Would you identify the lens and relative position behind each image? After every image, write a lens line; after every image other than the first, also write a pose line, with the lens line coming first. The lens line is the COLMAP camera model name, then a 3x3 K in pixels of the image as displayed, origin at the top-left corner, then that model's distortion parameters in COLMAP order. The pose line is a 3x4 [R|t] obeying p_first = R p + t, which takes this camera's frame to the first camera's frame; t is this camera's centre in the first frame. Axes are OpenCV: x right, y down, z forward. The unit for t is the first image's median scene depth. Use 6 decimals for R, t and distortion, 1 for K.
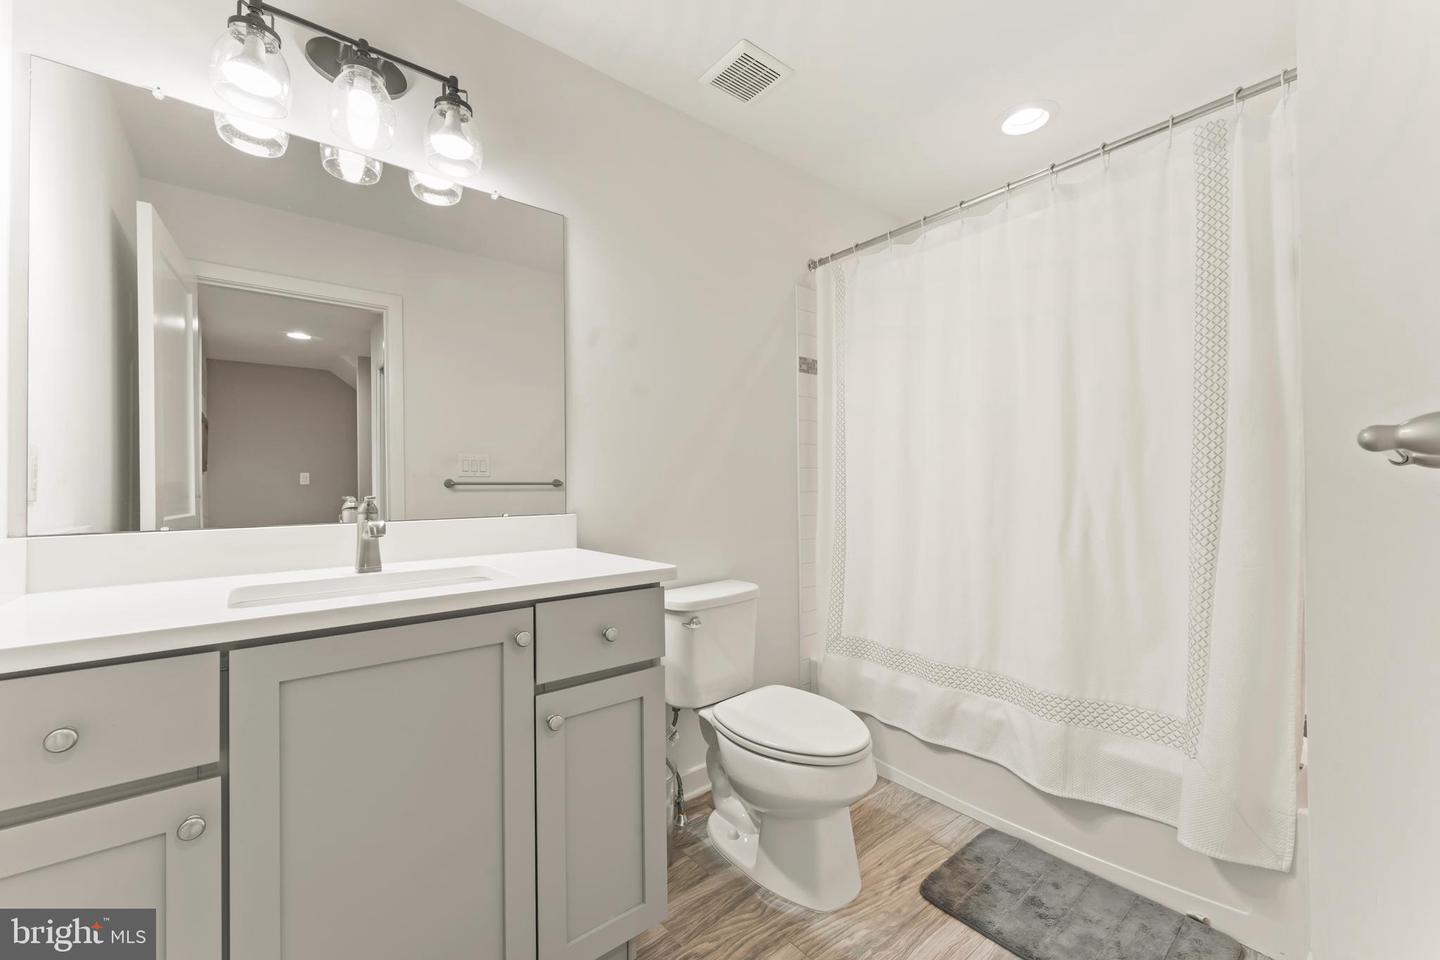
lens RADIAL K [[580.1, 0, 723.1], [0, 580.1, 482.3], [0, 0, 1]] dist [-0.002849, 0.000747]
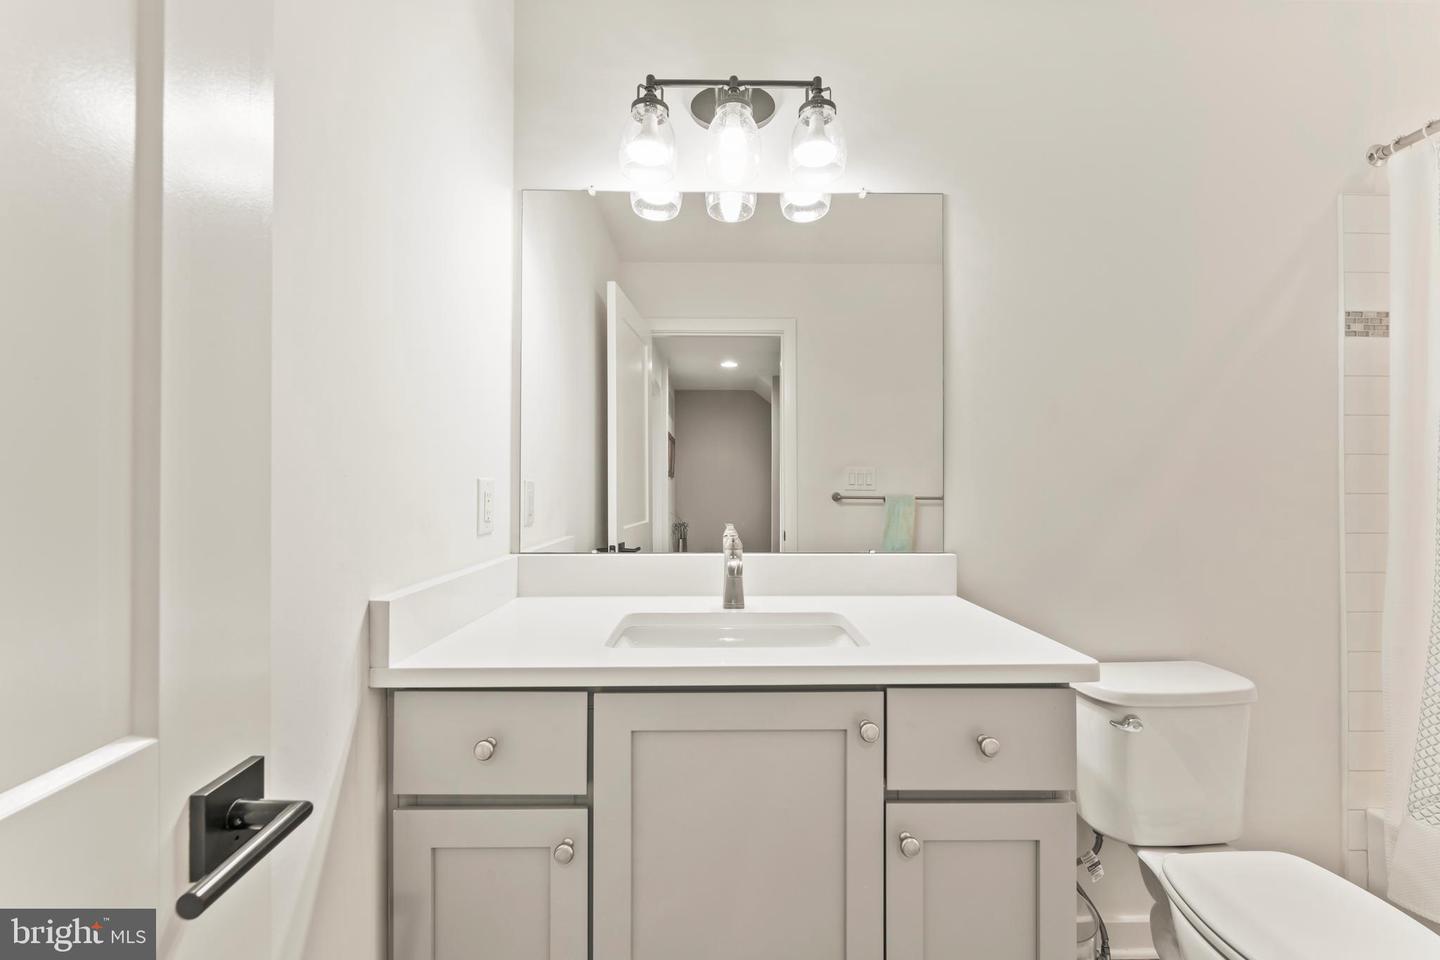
lens RADIAL K [[580.1, 0, 722.4], [0, 580.1, 482.9], [0, 0, 1]] dist [-0.002849, 0.000747]
pose [[0.783955, 0.008018, -0.620766, -0.005396], [-0.003937, 0.999961, 0.007944, -0.057872], [0.620806, -0.003784, 0.783955, 0.172391]]
